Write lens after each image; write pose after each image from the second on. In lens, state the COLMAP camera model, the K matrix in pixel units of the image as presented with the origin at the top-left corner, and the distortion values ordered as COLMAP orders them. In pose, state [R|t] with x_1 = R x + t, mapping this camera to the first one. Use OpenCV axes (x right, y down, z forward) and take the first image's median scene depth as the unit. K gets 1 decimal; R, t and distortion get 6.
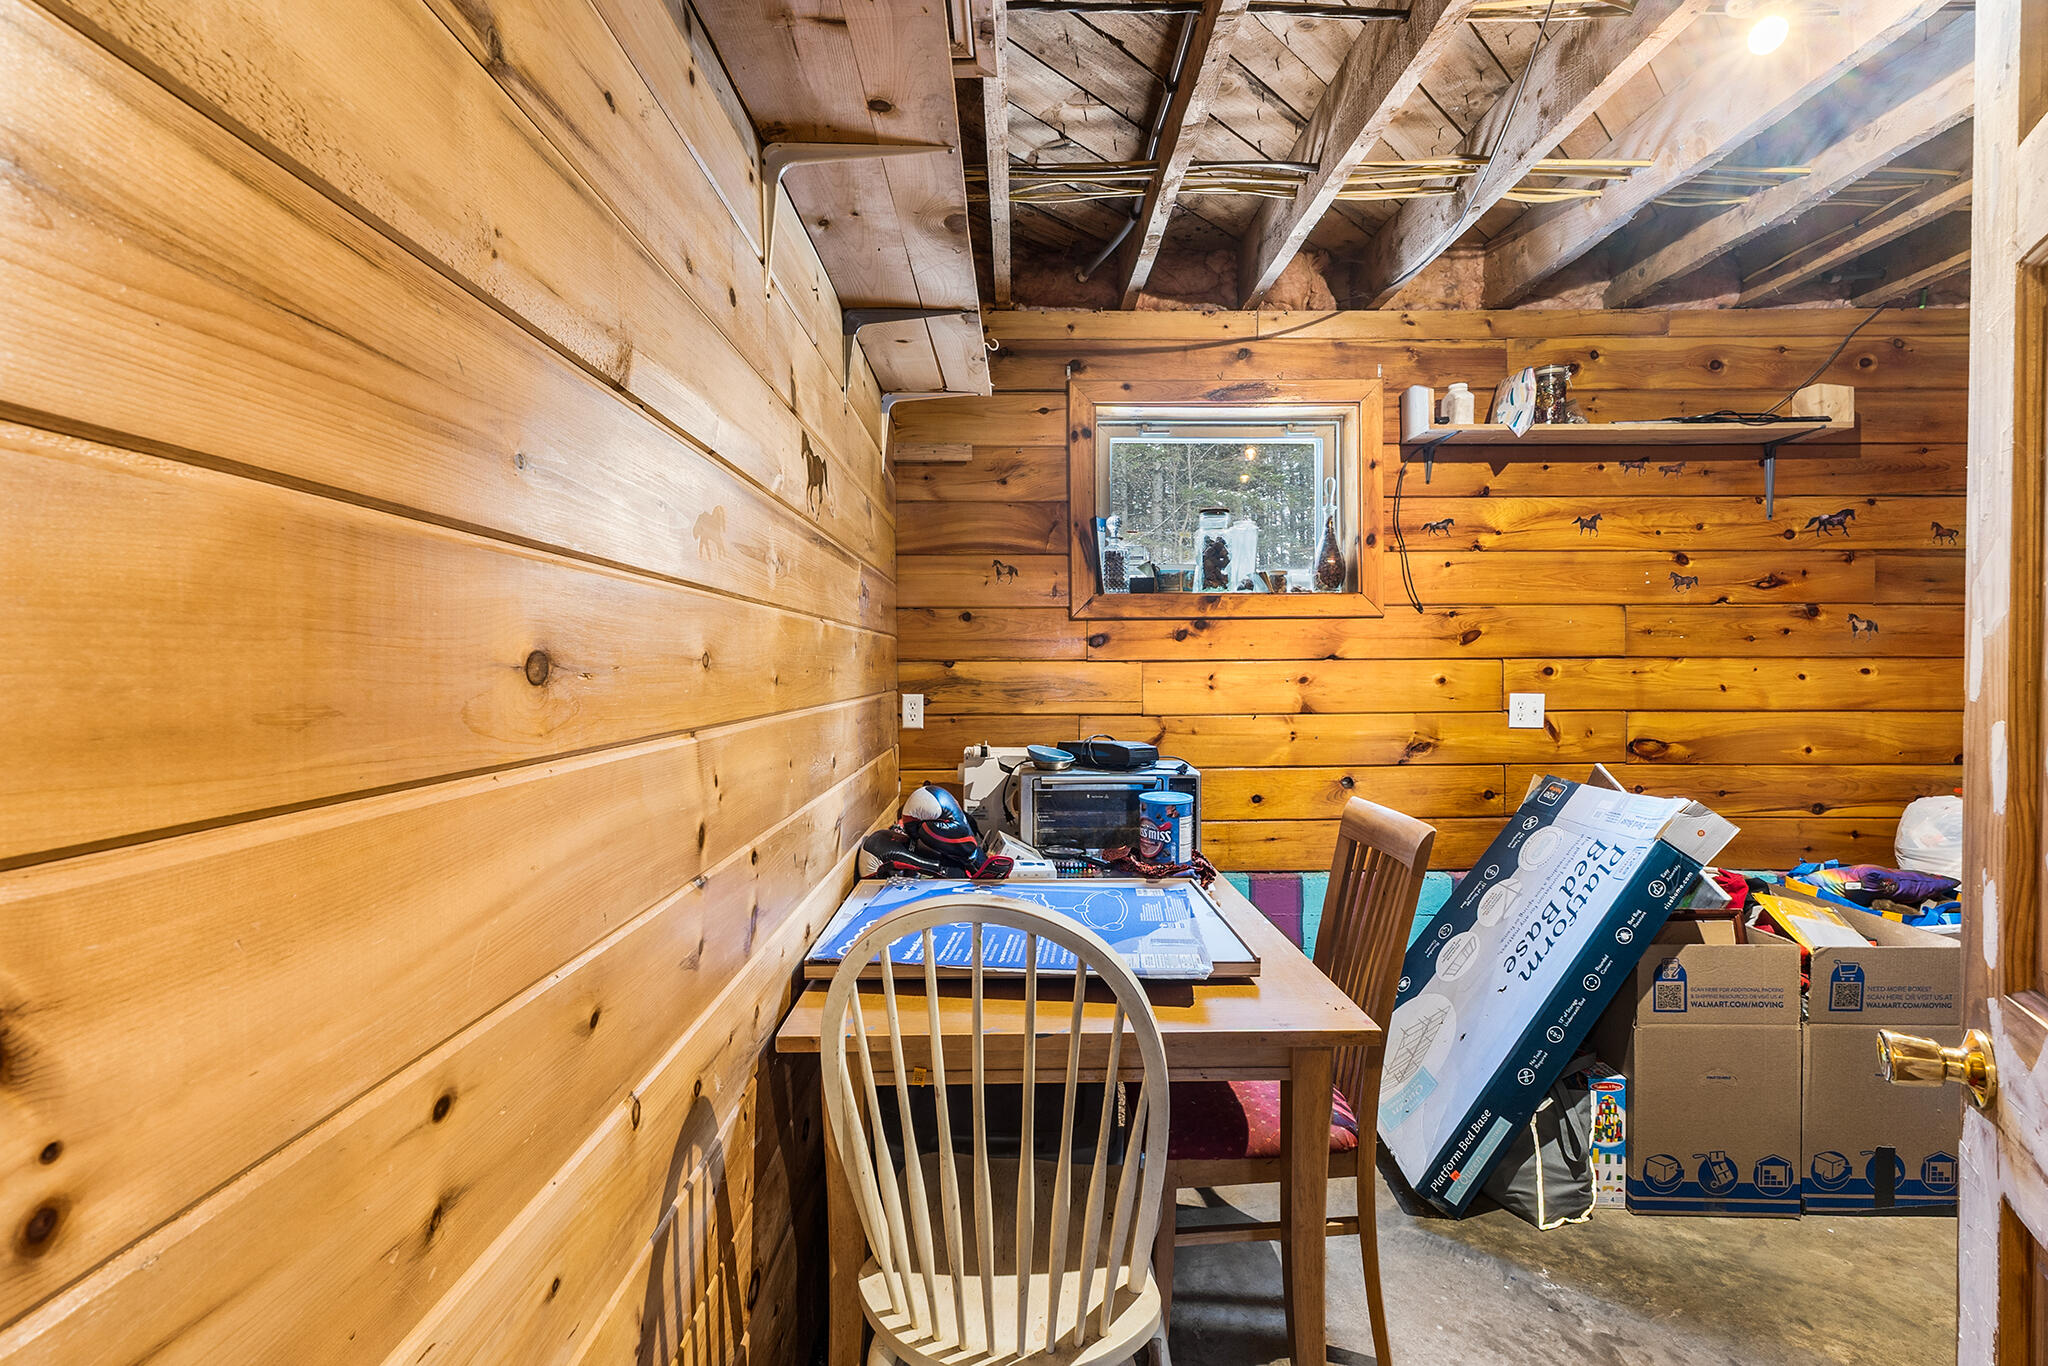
lens RADIAL K [[896.0, 0, 1018.7], [0, 896.0, 678.8], [0, 0, 1]] dist [0.008942, -0.000439]
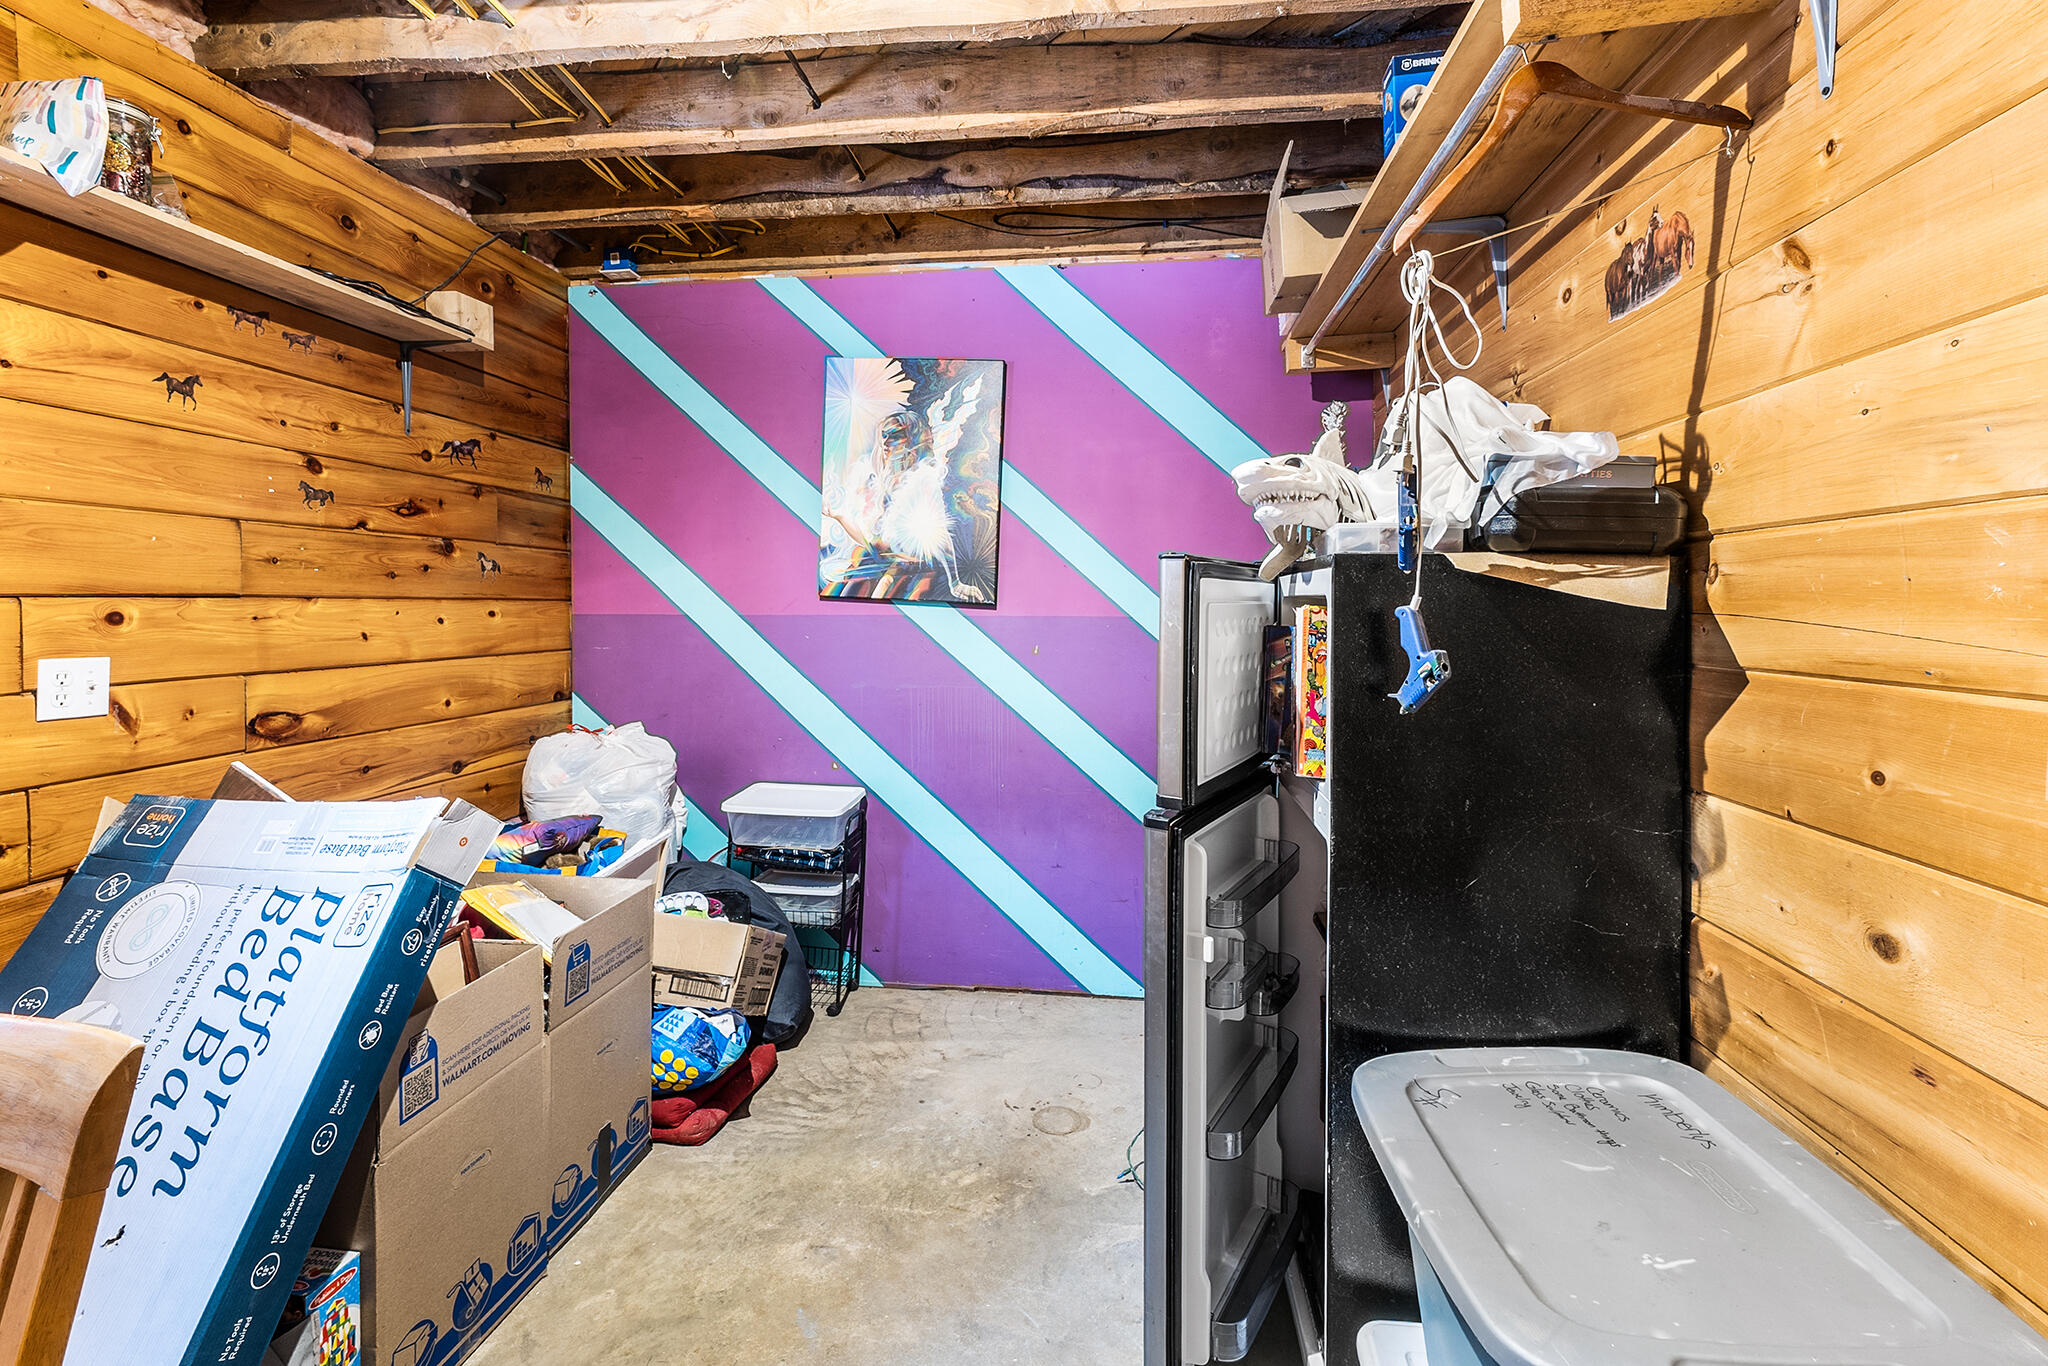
lens RADIAL K [[896.0, 0, 1010.6], [0, 896.0, 611.6], [0, 0, 1]] dist [0.008942, -0.000439]
pose [[0.135183, -0.007142, 0.990795, 0.075816], [0.015432, 0.999868, 0.005102, -0.006926], [-0.990700, 0.014600, 0.135275, 0.332171]]
